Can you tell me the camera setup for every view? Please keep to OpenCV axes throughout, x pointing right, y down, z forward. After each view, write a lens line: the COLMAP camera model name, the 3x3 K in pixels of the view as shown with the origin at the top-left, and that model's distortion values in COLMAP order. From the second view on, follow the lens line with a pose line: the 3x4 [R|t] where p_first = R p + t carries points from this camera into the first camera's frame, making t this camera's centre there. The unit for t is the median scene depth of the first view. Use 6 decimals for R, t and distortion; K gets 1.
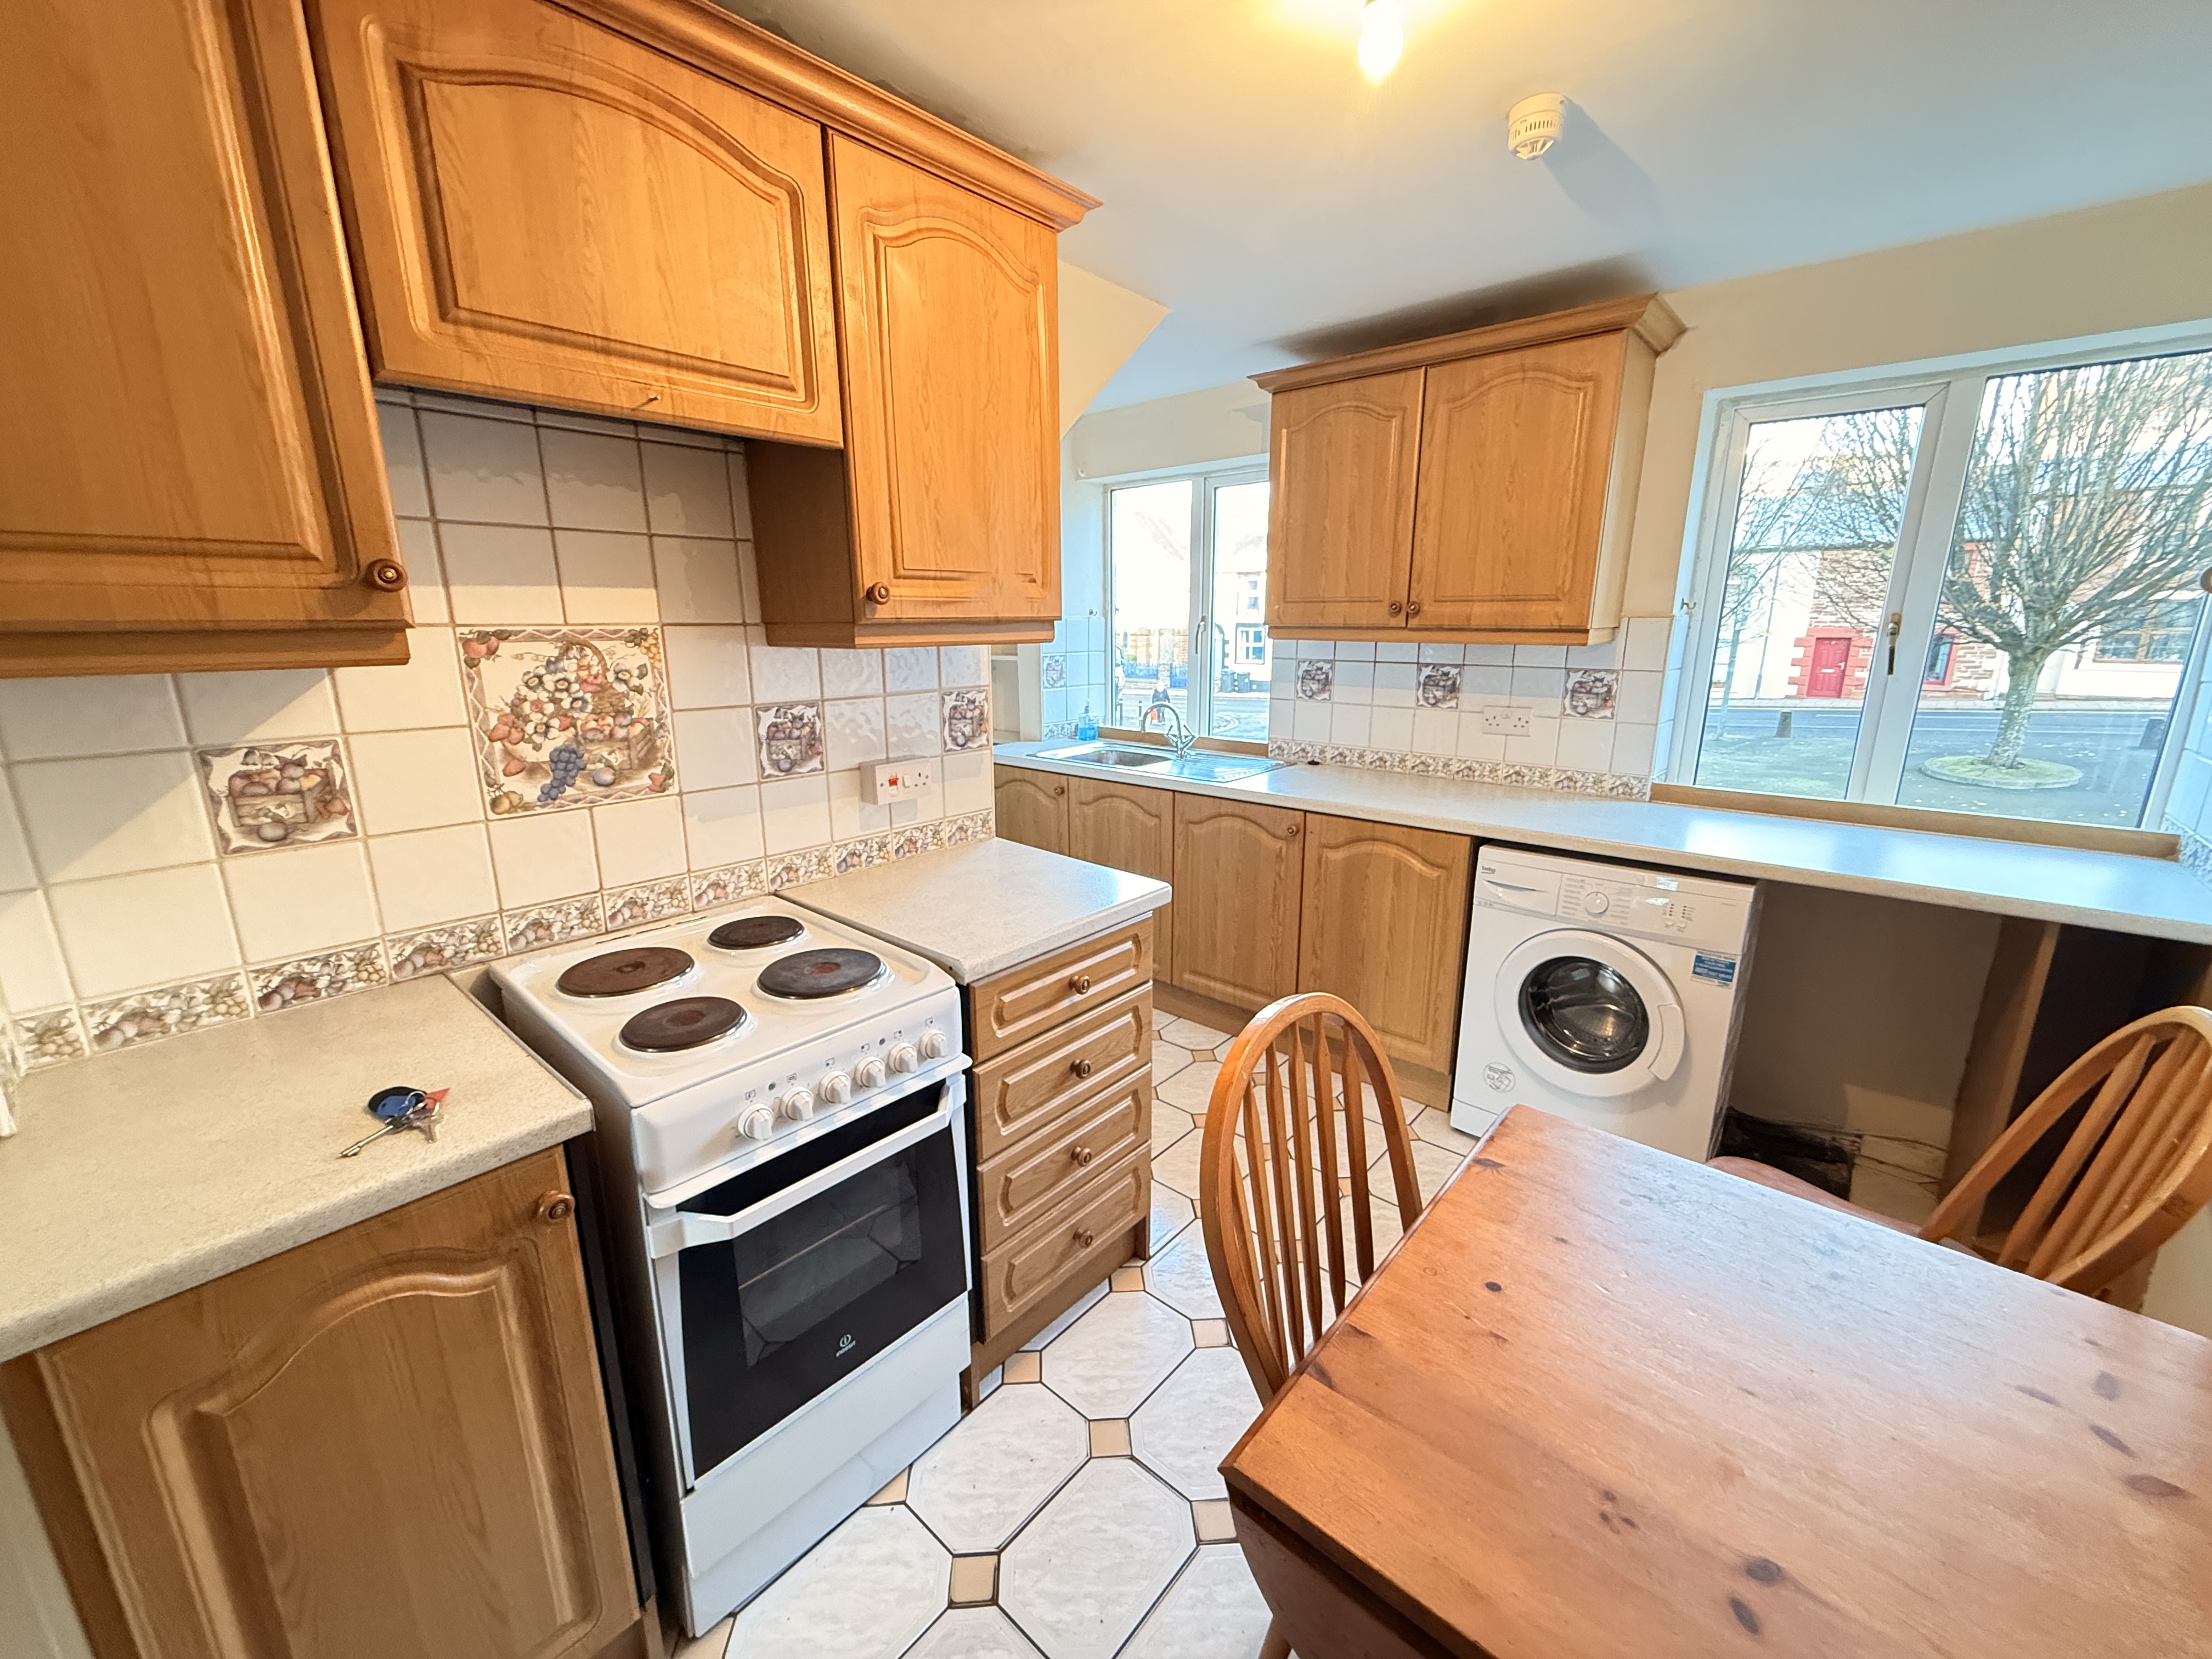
lens RADIAL K [[875.6, 0, 1098.7], [0, 875.6, 829.6], [0, 0, 1]] dist [0.000687, 0.000131]
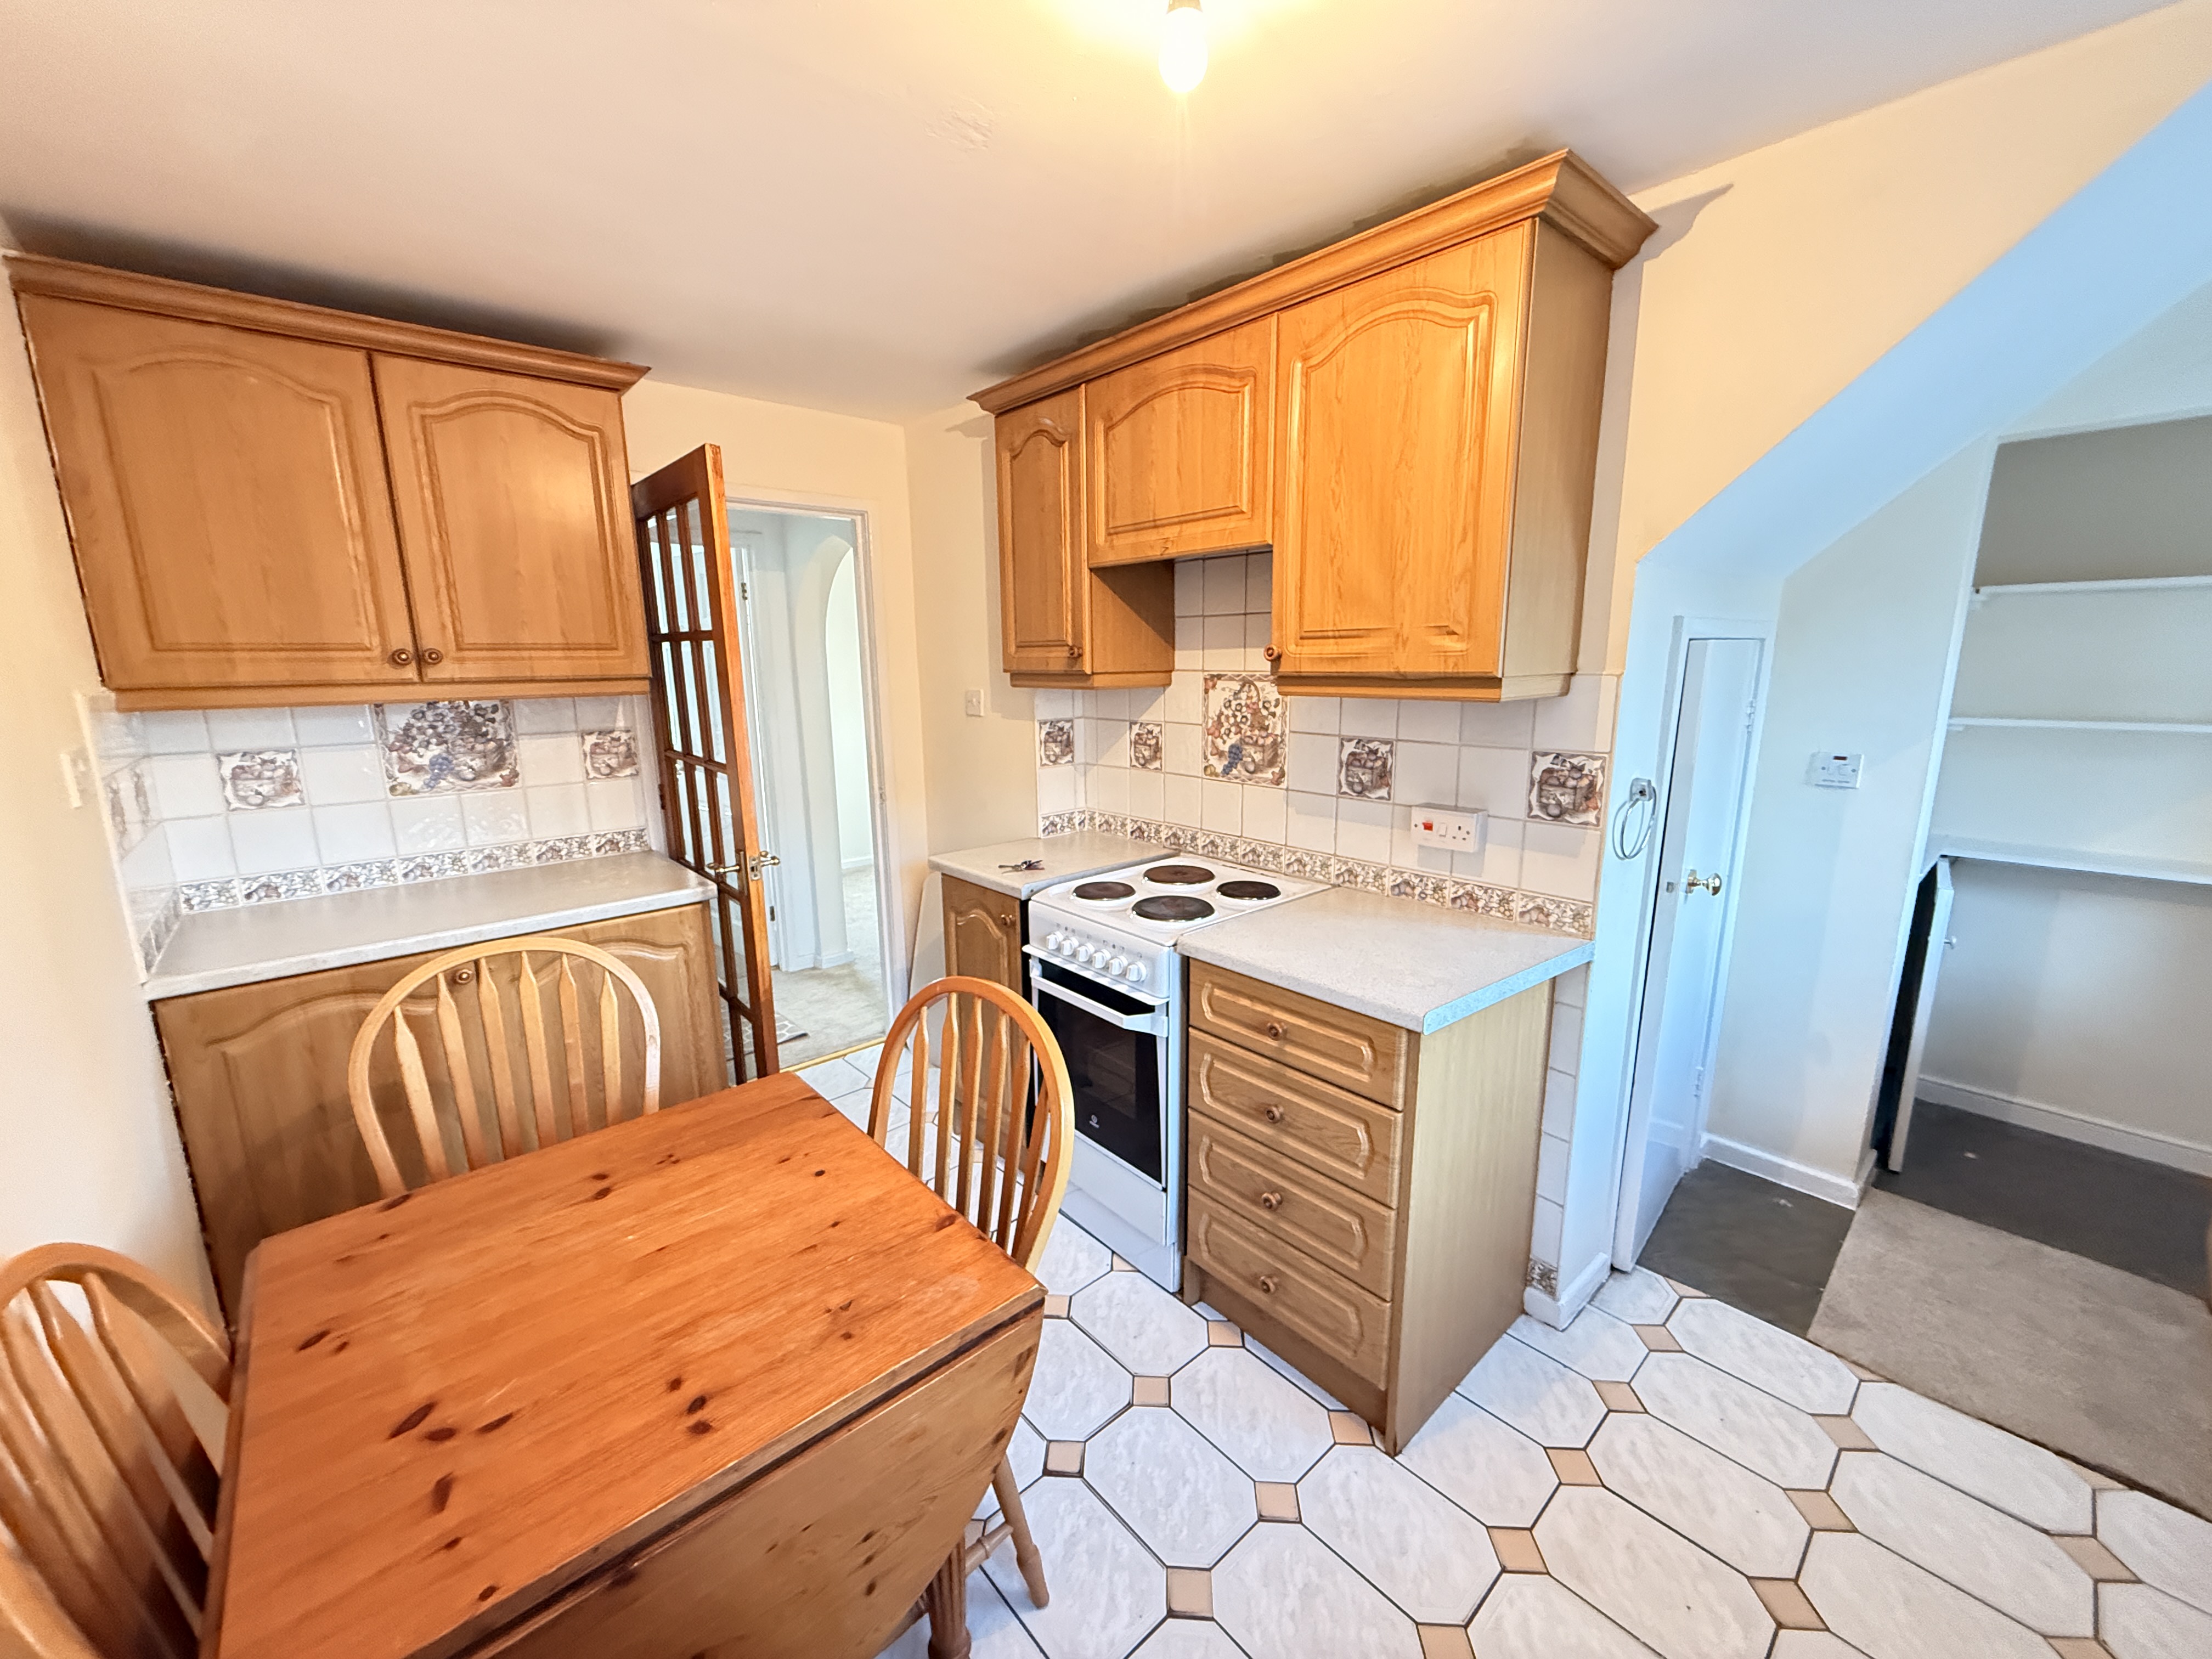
lens RADIAL K [[875.6, 0, 1098.7], [0, 875.6, 829.6], [0, 0, 1]] dist [0.000687, 0.000131]
pose [[-0.123356, 0.199554, -0.972091, 1.012409], [-0.221849, 0.949235, 0.223014, -0.241530], [0.967247, 0.243167, -0.072823, 0.869307]]
